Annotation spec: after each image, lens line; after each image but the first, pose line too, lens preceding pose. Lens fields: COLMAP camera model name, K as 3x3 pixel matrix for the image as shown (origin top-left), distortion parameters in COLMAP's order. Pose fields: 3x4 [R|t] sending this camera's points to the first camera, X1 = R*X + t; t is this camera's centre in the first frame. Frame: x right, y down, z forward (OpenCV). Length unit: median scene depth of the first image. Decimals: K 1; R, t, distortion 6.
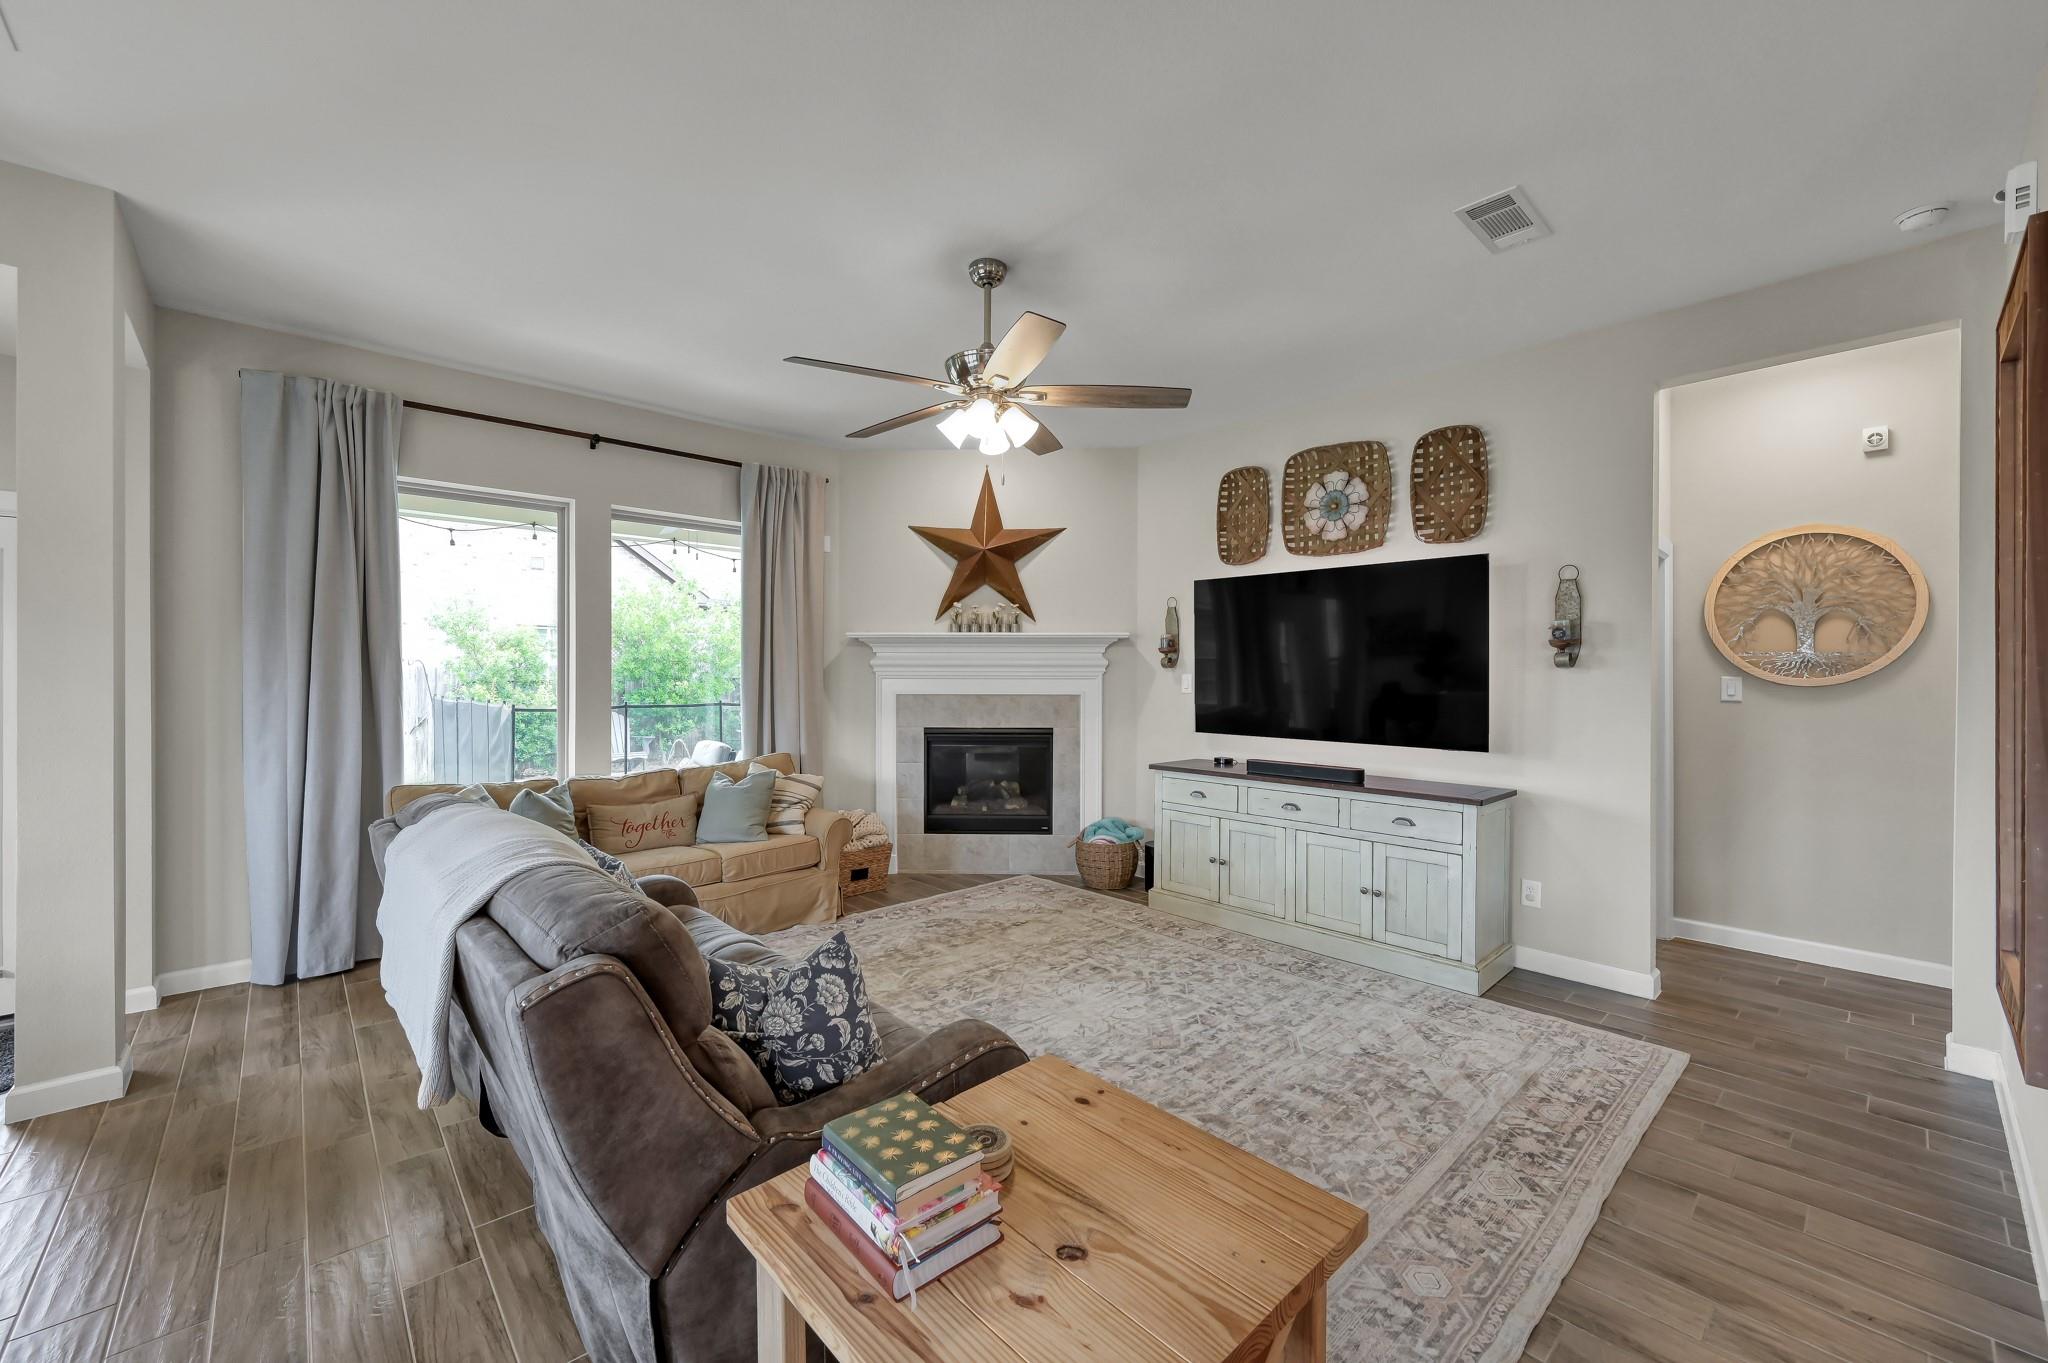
lens RADIAL K [[804.8, 0, 1024.9], [0, 804.8, 678.2], [0, 0, 1]] dist [-0.001193, 0.000317]
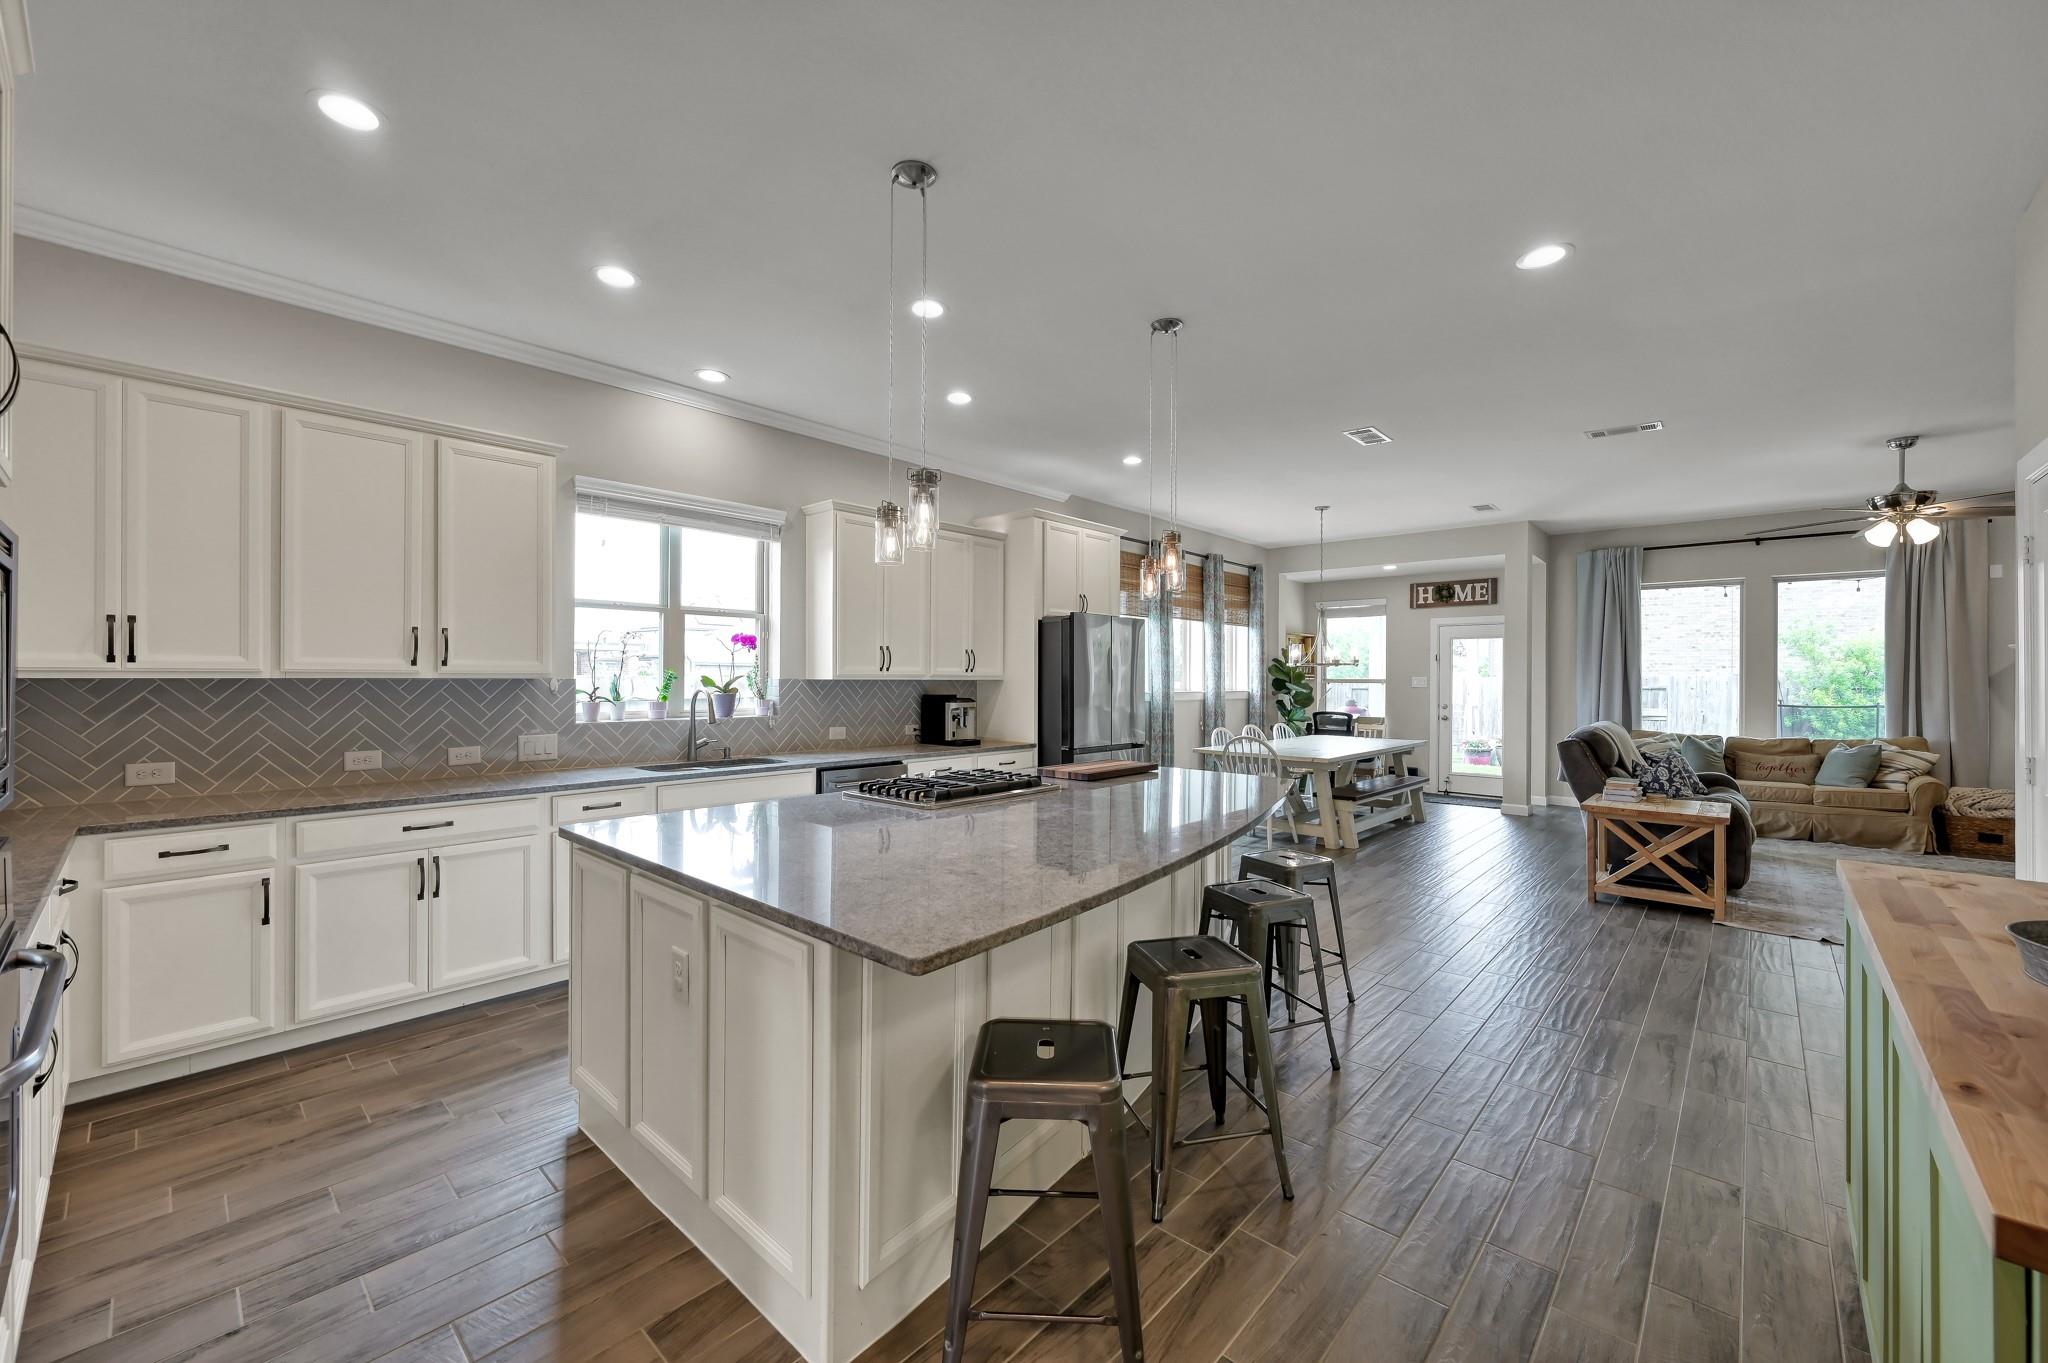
lens RADIAL K [[804.8, 0, 1024.9], [0, 804.8, 678.2], [0, 0, 1]] dist [-0.001193, 0.000317]
pose [[0.088829, -0.002647, -0.996043, 1.027408], [-0.010248, 0.999941, -0.003571, 0.015737], [0.995994, 0.010524, 0.088796, -0.692914]]
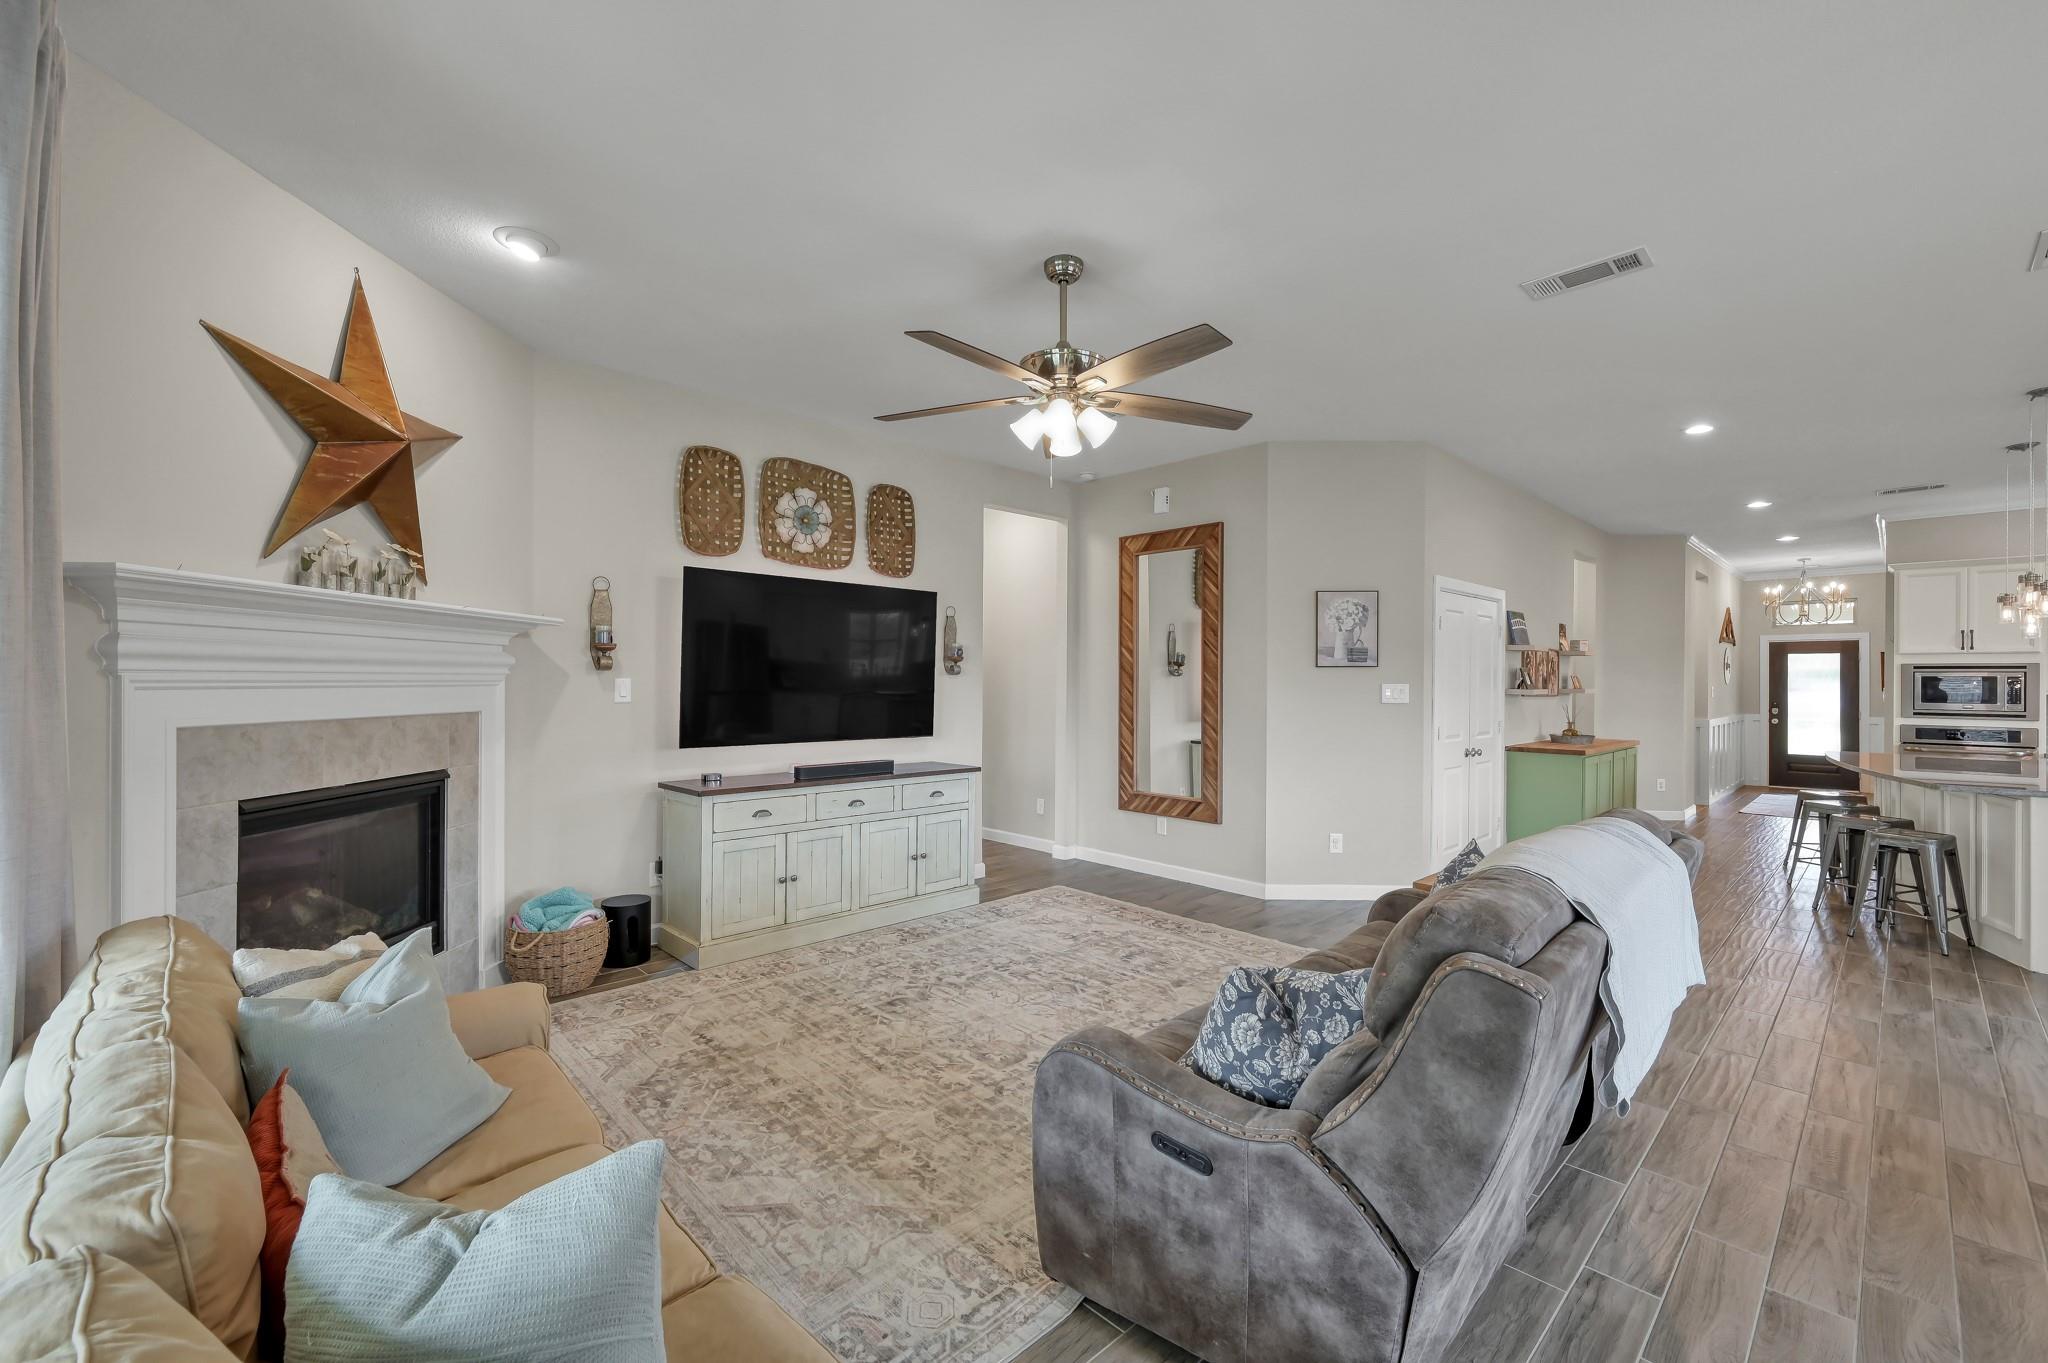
lens RADIAL K [[838.7, 0, 1025.6], [0, 838.7, 676.8], [0, 0, 1]] dist [-0.001666, -0.000009]
pose [[-0.015684, 0.001324, 0.999876, -0.731410], [-0.001587, 0.999998, -0.001349, -0.006809], [-0.999876, -0.001608, -0.015681, 0.732283]]
